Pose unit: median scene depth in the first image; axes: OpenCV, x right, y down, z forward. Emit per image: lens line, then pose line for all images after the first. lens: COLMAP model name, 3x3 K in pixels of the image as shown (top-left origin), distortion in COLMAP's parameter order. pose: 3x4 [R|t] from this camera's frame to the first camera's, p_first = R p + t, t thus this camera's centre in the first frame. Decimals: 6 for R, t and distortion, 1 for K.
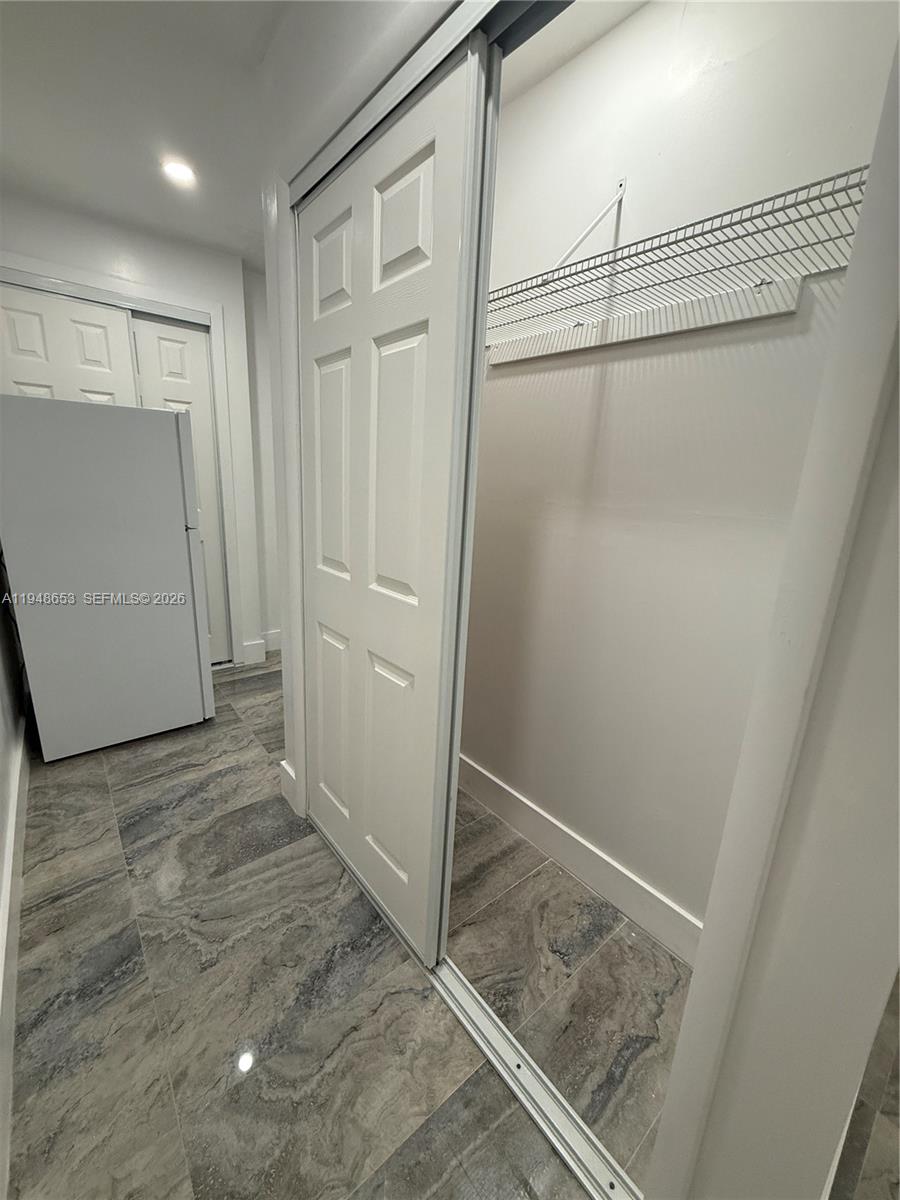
lens RADIAL K [[479.4, 0, 450.5], [0, 479.4, 597.5], [0, 0, 1]] dist [0.000462, 0.000431]
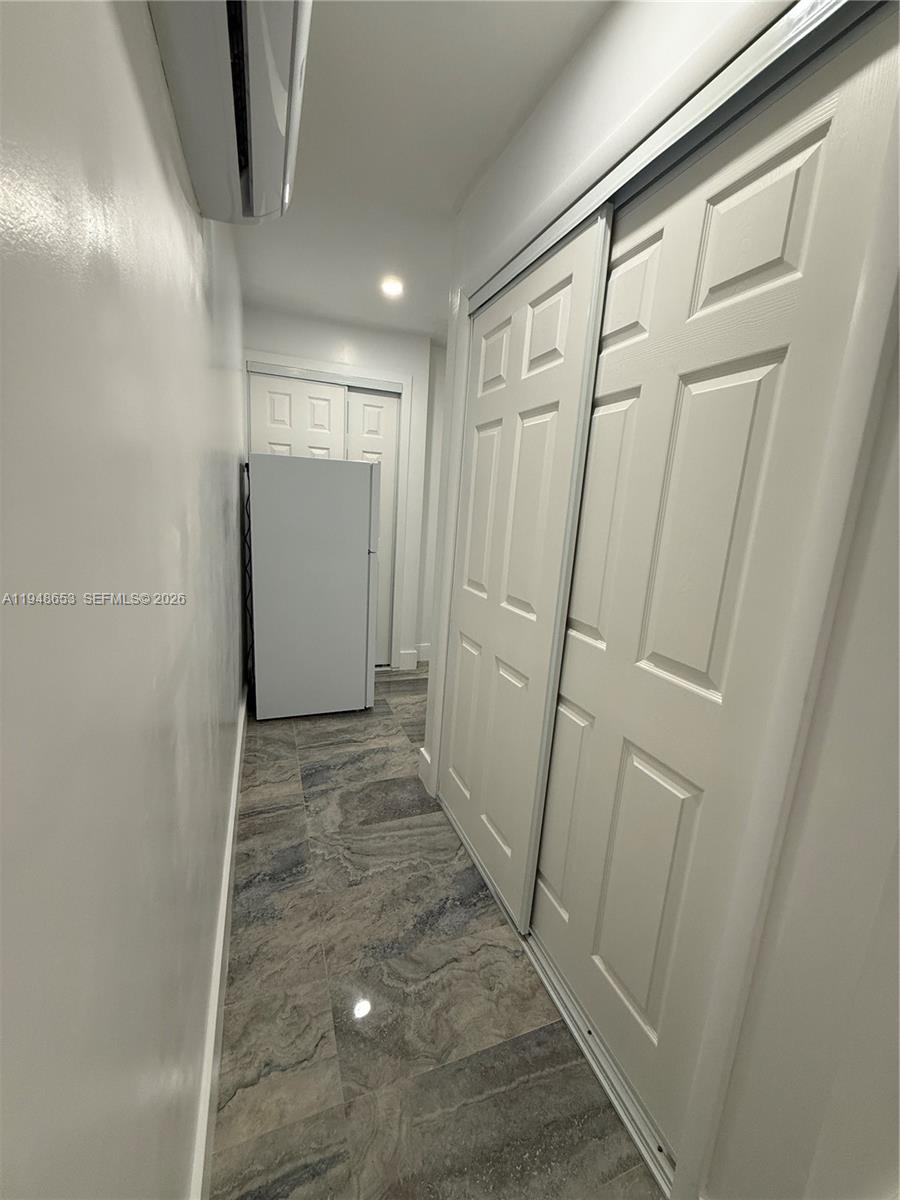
lens RADIAL K [[479.4, 0, 450.5], [0, 479.4, 597.5], [0, 0, 1]] dist [0.000462, 0.000431]
pose [[0.949061, 0.073296, -0.306448, 0.078367], [-0.094066, 0.994125, -0.053545, 0.034586], [0.300723, 0.079644, 0.950380, -0.200332]]
